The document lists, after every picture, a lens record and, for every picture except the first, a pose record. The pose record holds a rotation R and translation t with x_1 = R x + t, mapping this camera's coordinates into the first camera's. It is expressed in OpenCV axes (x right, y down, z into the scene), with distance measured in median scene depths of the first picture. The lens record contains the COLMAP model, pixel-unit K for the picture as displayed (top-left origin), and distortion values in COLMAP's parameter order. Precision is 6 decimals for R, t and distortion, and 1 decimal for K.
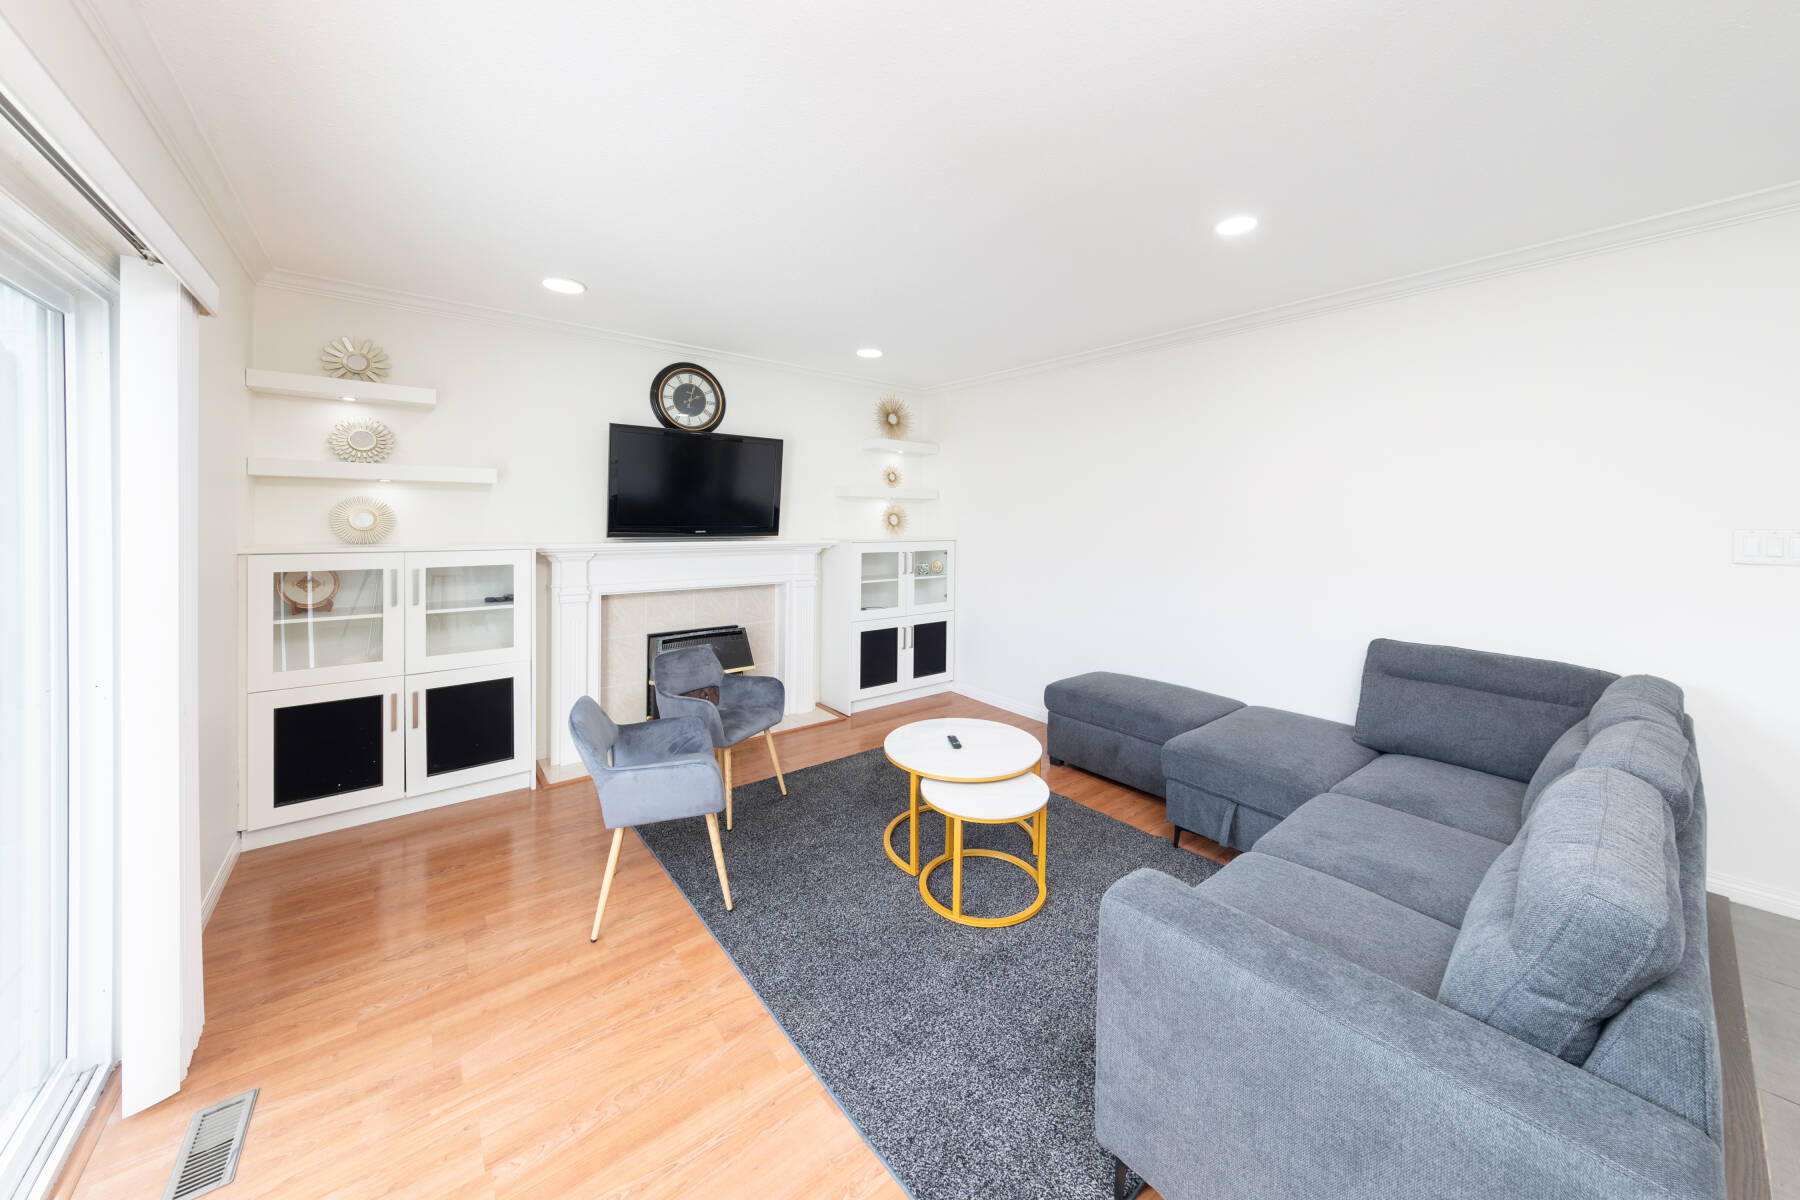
lens RADIAL K [[617.1, 0, 923.6], [0, 617.1, 531.5], [0, 0, 1]] dist [-0.000448, -0.000204]
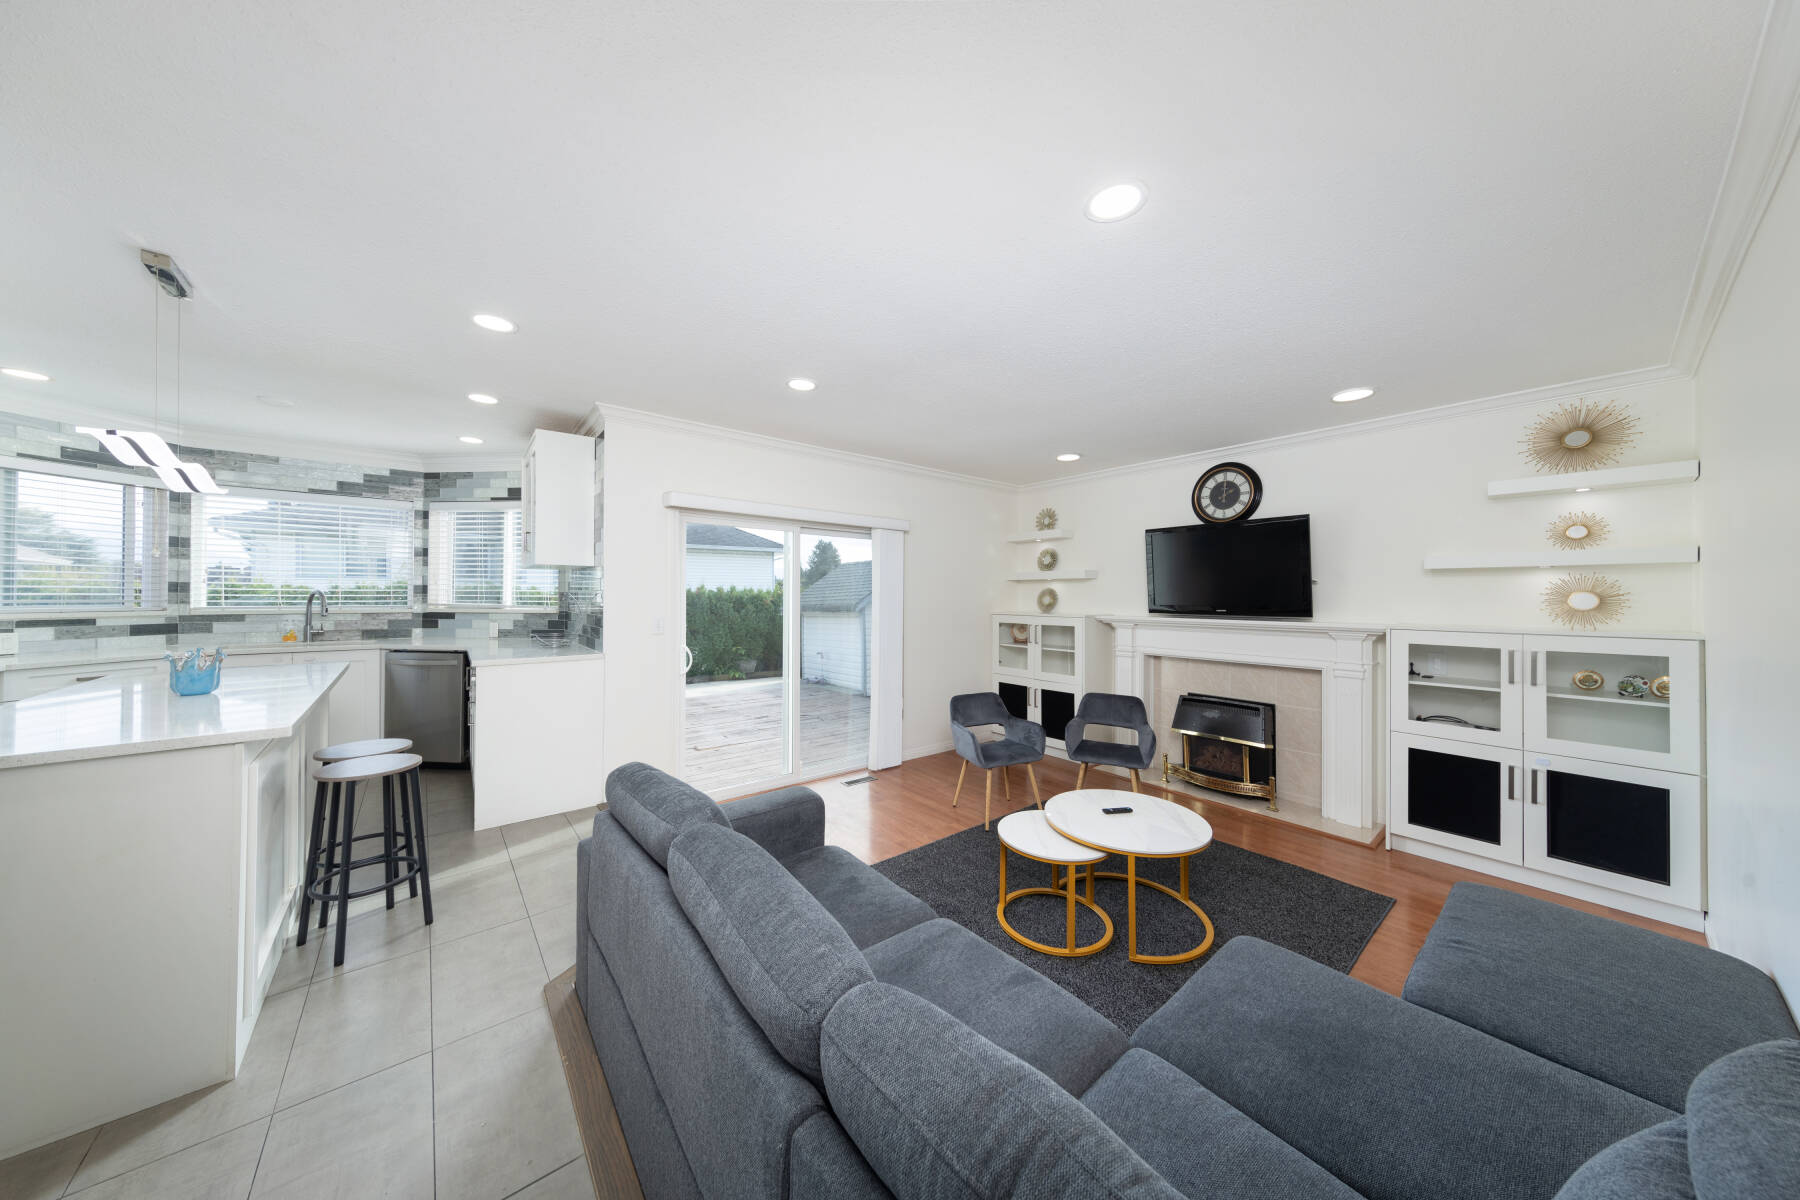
lens RADIAL K [[556.1, 0, 900.0], [0, 556.1, 600.0], [0, 0, 1]] dist [0.000245, -0.000142]
pose [[-0.005801, 0.001833, -0.999981, 0.665157], [-0.021308, 0.999771, 0.001956, -0.008773], [0.999756, 0.021319, -0.005760, 0.417464]]
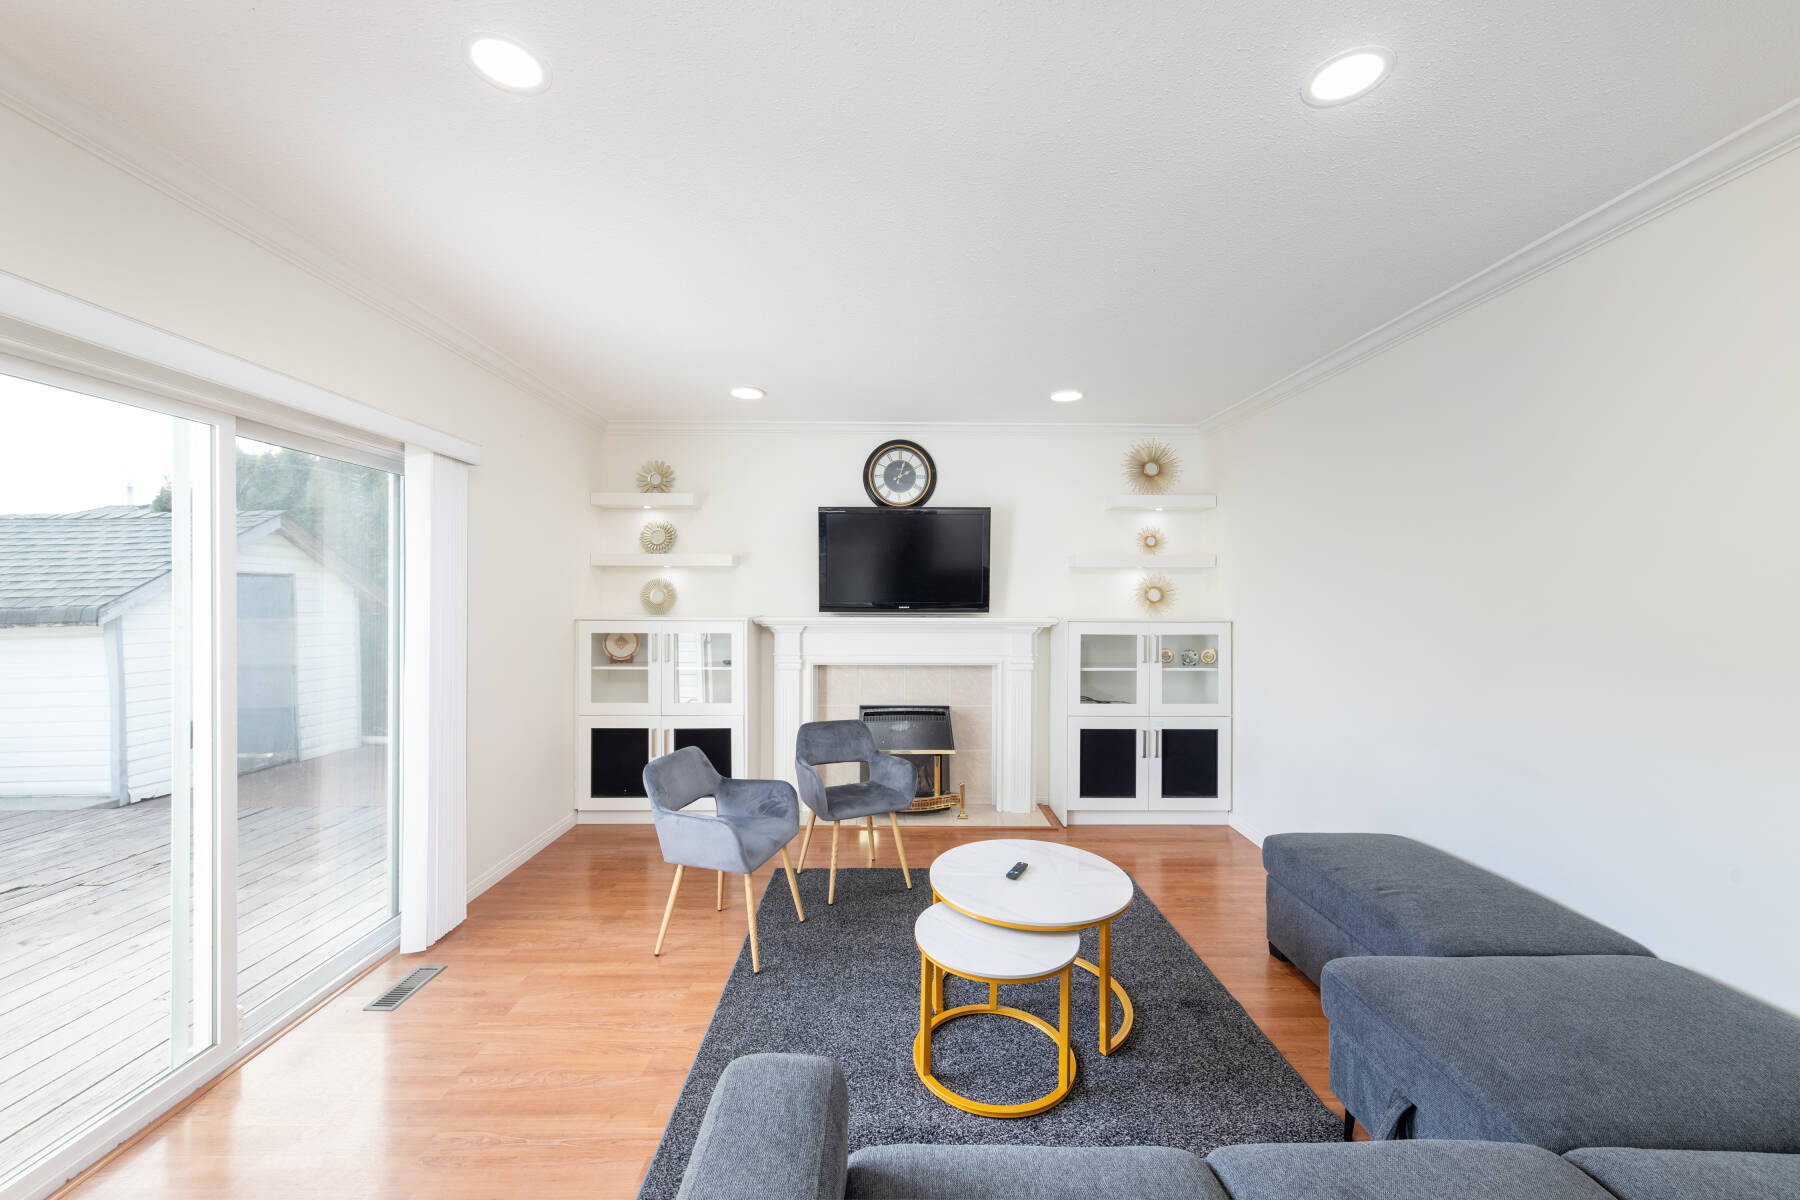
lens RADIAL K [[679.0, 0, 897.3], [0, 679.0, 603.1], [0, 0, 1]] dist [0.001241, 0.000120]
pose [[0.778910, 0.003324, -0.627127, 0.318435], [-0.009024, 0.999942, -0.005908, -0.000112], [0.627071, 0.010261, 0.778895, 0.140321]]
